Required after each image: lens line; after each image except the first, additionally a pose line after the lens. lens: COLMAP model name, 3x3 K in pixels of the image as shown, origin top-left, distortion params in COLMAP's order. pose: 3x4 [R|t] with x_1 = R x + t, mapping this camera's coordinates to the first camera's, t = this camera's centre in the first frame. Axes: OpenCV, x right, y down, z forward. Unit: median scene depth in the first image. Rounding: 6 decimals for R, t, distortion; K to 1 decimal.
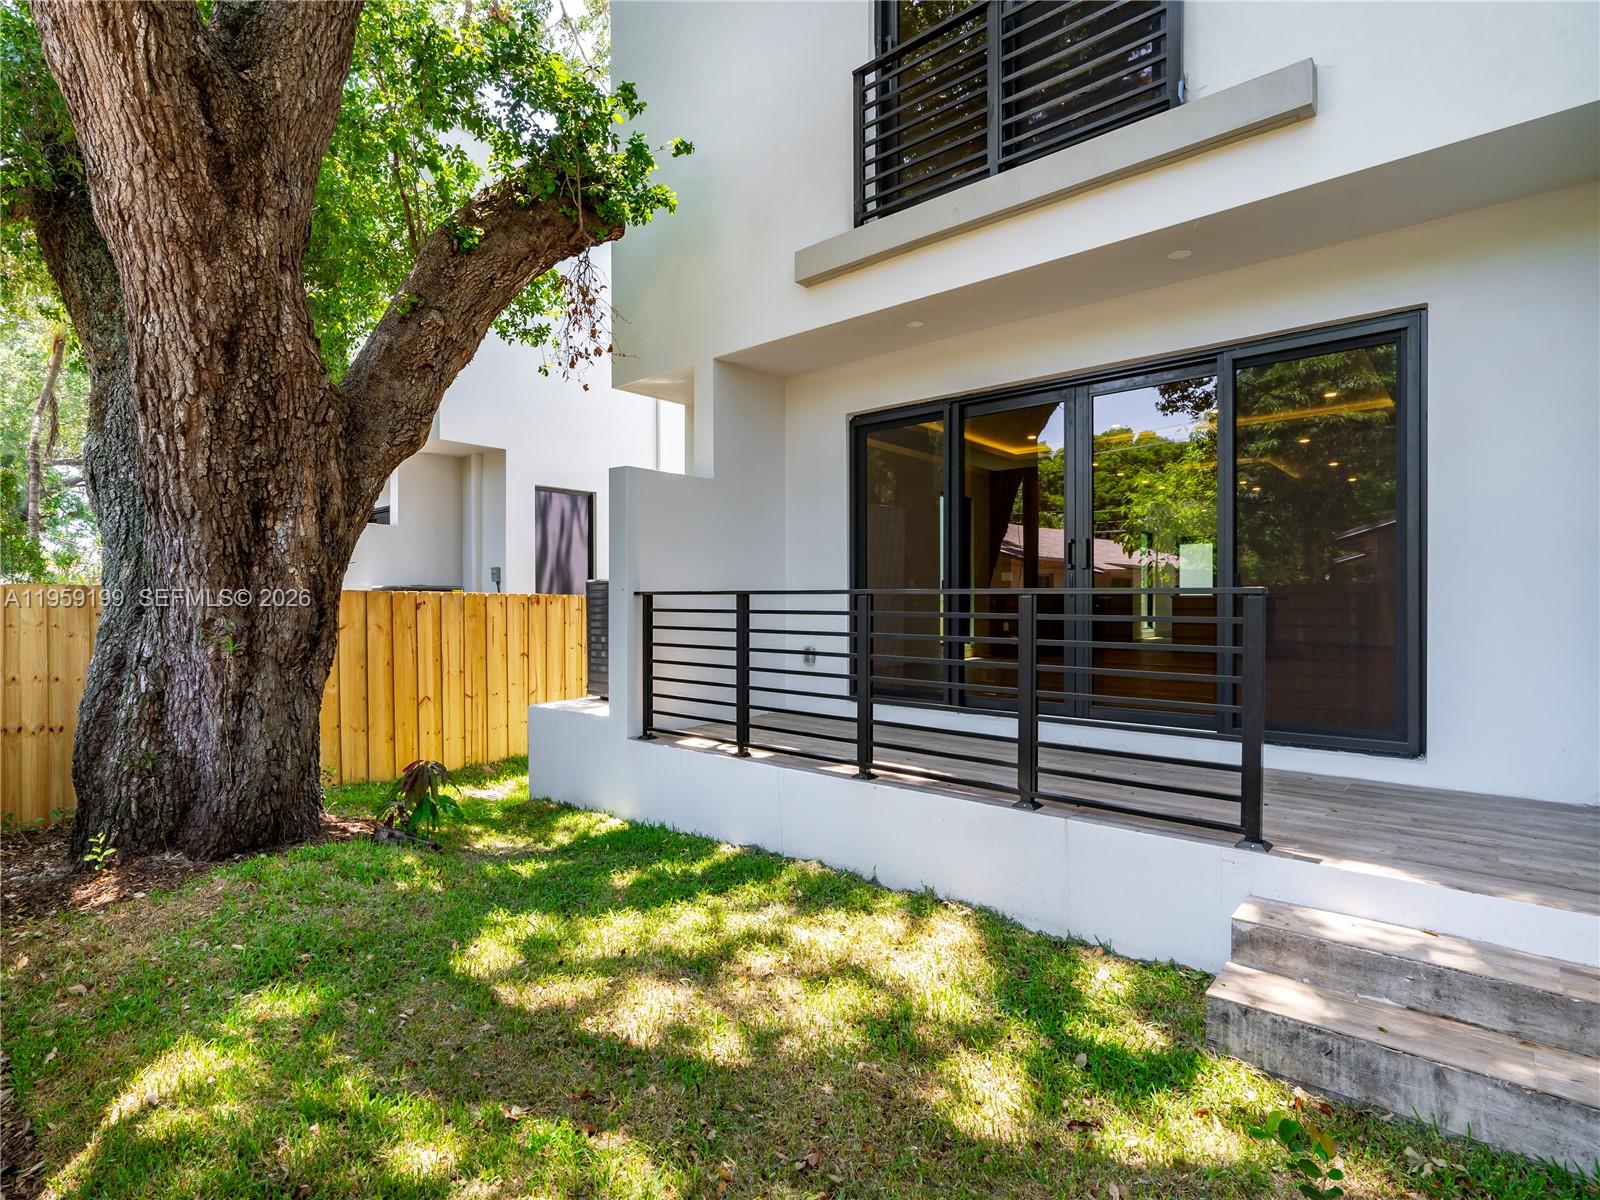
lens RADIAL K [[820.9, 0, 800.0], [0, 820.9, 600.0], [0, 0, 1]] dist [-0.004935, 0.000802]
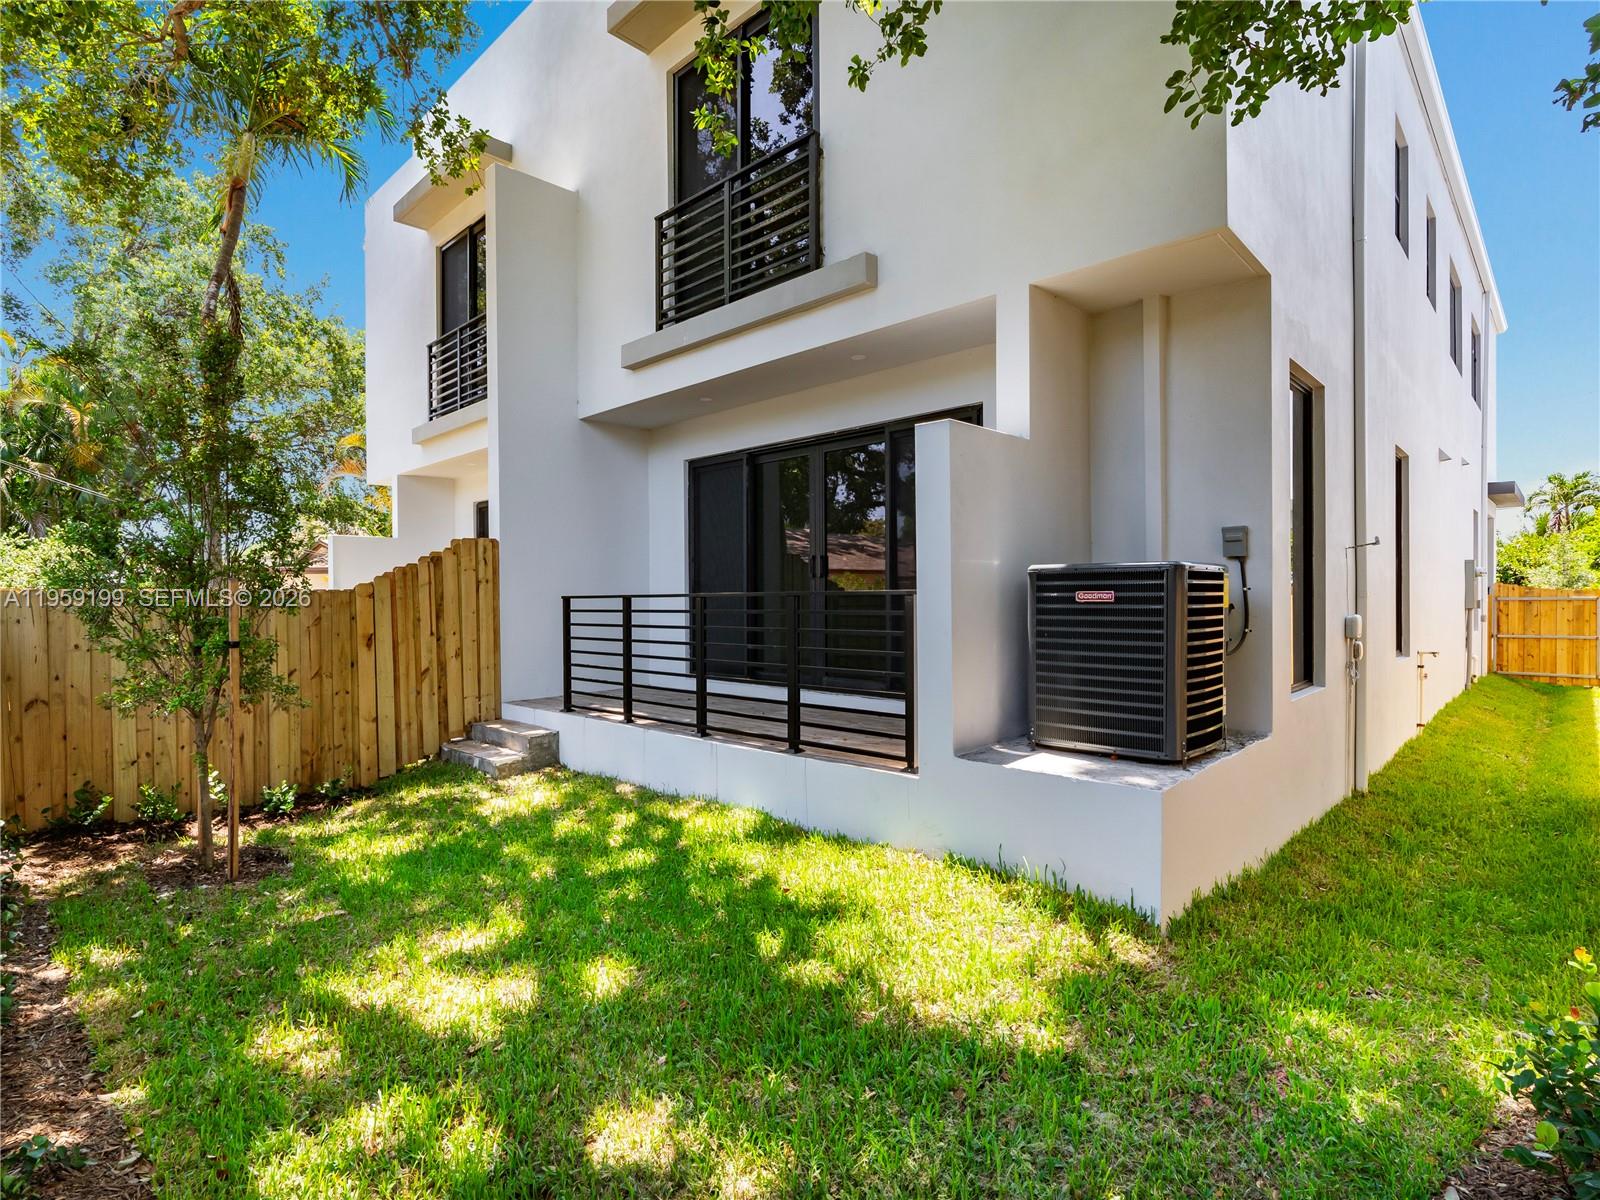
lens RADIAL K [[753.2, 0, 799.9], [0, 753.2, 610.0], [0, 0, 1]] dist [-0.028184, 0.000055]
pose [[0.999925, -0.011009, 0.005339, 0.233294], [0.010941, 0.999861, 0.012618, 0.000675], [-0.005477, -0.012559, 0.999906, -0.208888]]
